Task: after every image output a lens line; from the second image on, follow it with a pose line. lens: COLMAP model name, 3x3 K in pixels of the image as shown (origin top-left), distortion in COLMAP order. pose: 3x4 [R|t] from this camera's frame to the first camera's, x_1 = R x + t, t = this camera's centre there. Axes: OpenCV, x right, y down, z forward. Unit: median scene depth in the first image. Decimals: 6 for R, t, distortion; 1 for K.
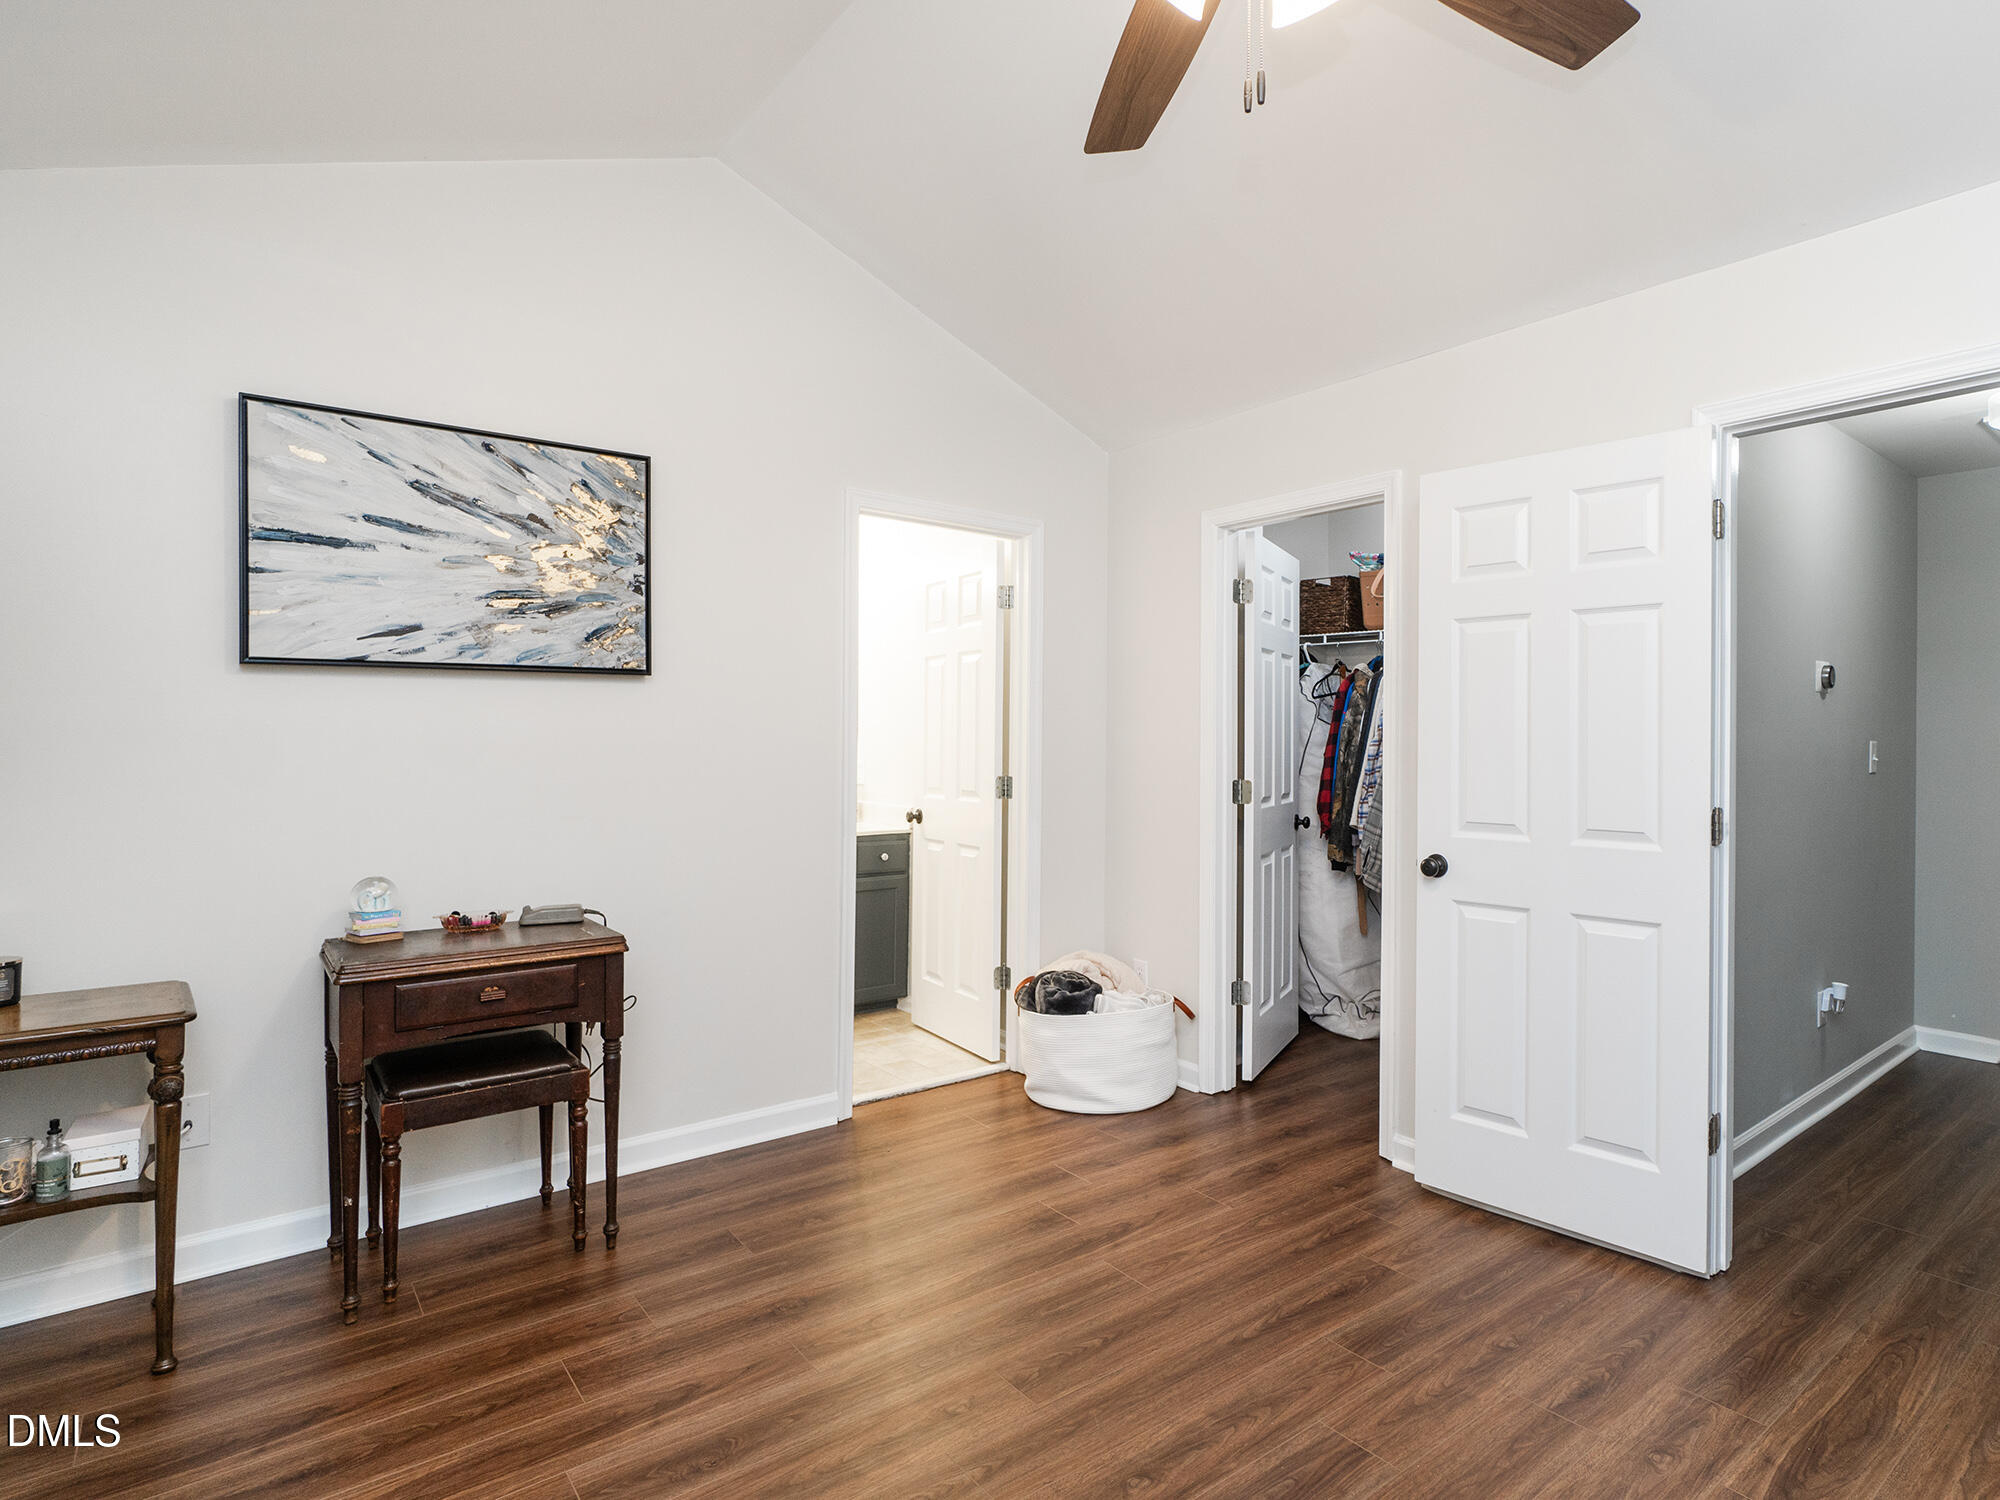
lens RADIAL K [[1040.5, 0, 1007.4], [0, 1040.5, 756.1], [0, 0, 1]] dist [-0.005092, -0.000094]
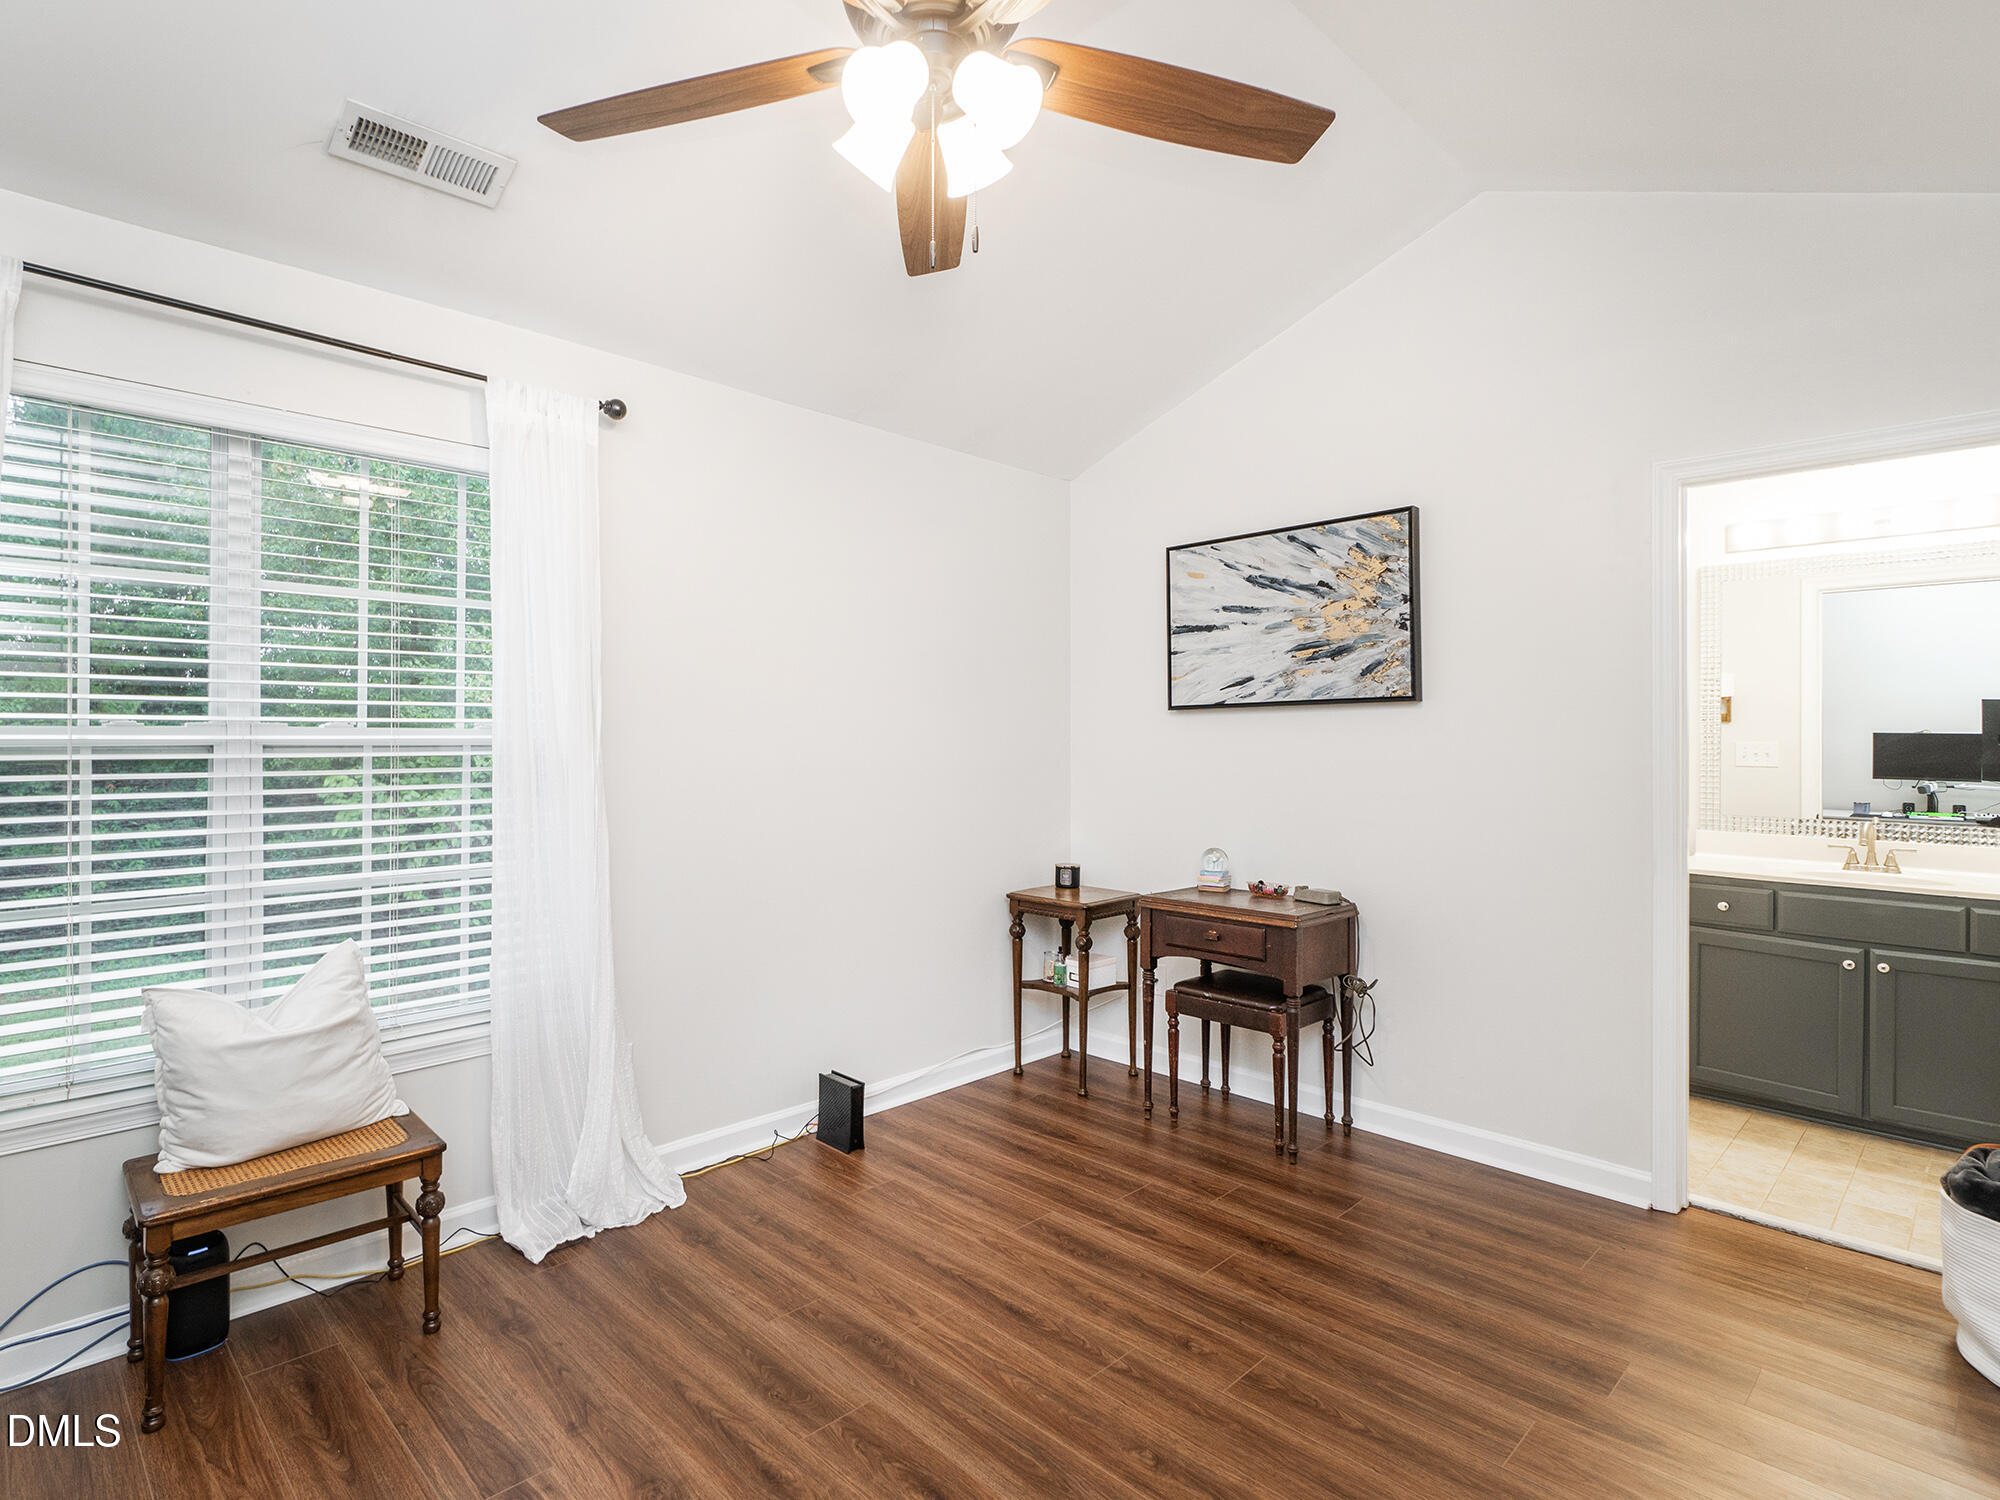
lens RADIAL K [[1015.3, 0, 993.2], [0, 1015.3, 748.5], [0, 0, 1]] dist [0.005017, -0.000729]
pose [[0.145822, 0.008811, -0.989272, 0.728114], [-0.010046, 0.999922, 0.007425, -0.032493], [0.989260, 0.008855, 0.145899, 0.425553]]
